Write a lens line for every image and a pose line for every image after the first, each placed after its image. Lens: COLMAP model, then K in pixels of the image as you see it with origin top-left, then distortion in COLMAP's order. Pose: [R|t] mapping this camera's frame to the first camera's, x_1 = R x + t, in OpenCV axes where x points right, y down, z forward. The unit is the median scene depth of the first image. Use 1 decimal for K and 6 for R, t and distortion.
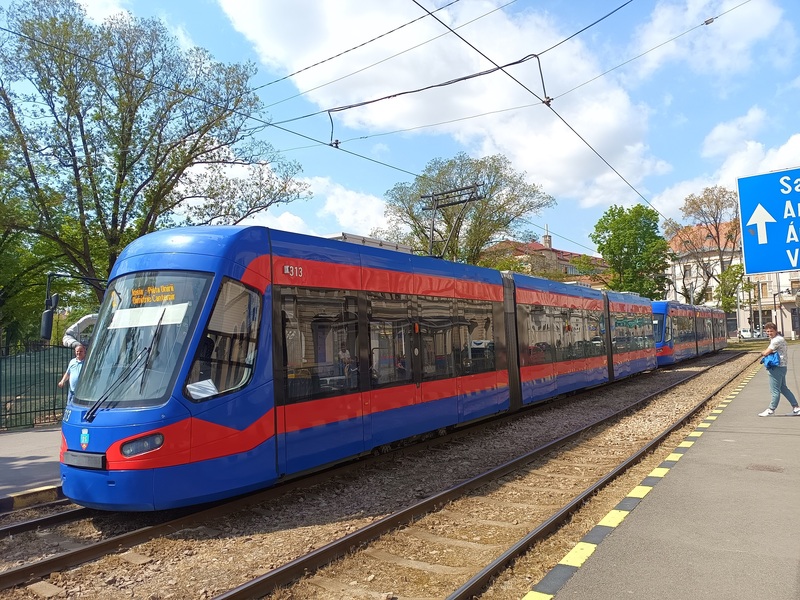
lens RADIAL K [[619.7, 0, 396.2], [0, 619.7, 297.0], [0, 0, 1]] dist [0.017894, -0.003668]
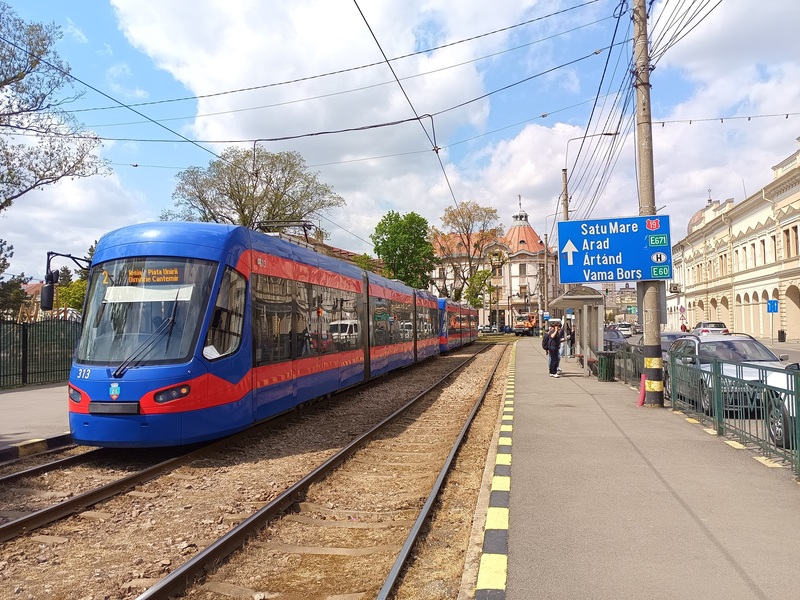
lens RADIAL K [[619.7, 0, 396.2], [0, 619.7, 297.0], [0, 0, 1]] dist [0.017894, -0.003668]
pose [[0.928473, 0.042619, 0.368946, -0.282839], [-0.047615, 0.998856, 0.004443, 0.007000], [-0.368335, -0.021692, 0.929440, -0.214484]]
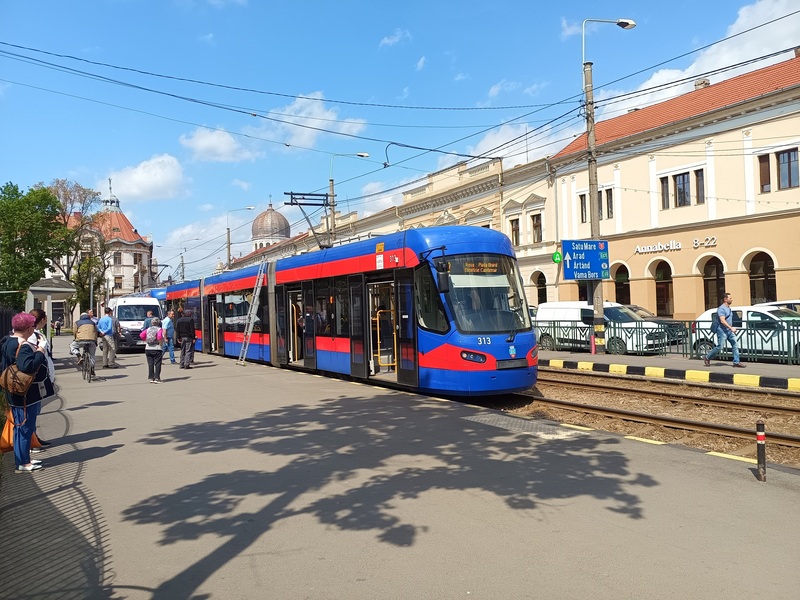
lens RADIAL K [[613.6, 0, 400.0], [0, 613.6, 300.0], [0, 0, 1]] dist [0.060749, -0.074358]
pose [[0.456149, 0.038594, 0.889066, -1.345968], [-0.052589, 0.998482, -0.016362, 0.083293], [-0.888348, -0.039292, 0.457487, 0.327435]]
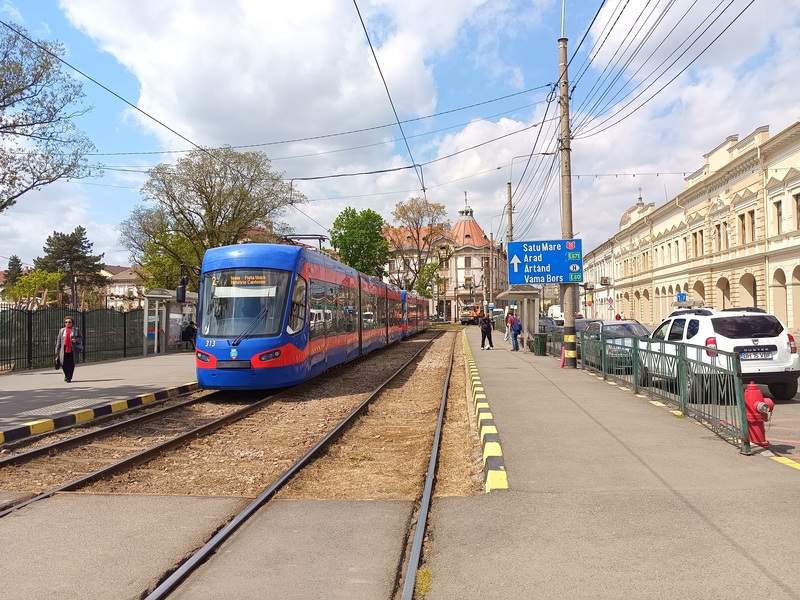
lens RADIAL K [[613.6, 0, 400.0], [0, 613.6, 300.0], [0, 0, 1]] dist [0.060749, -0.074358]
pose [[0.889188, 0.037689, 0.455987, -0.584663], [-0.052922, 0.998385, 0.020677, -0.004435], [-0.454471, -0.042518, 0.889746, -0.590776]]
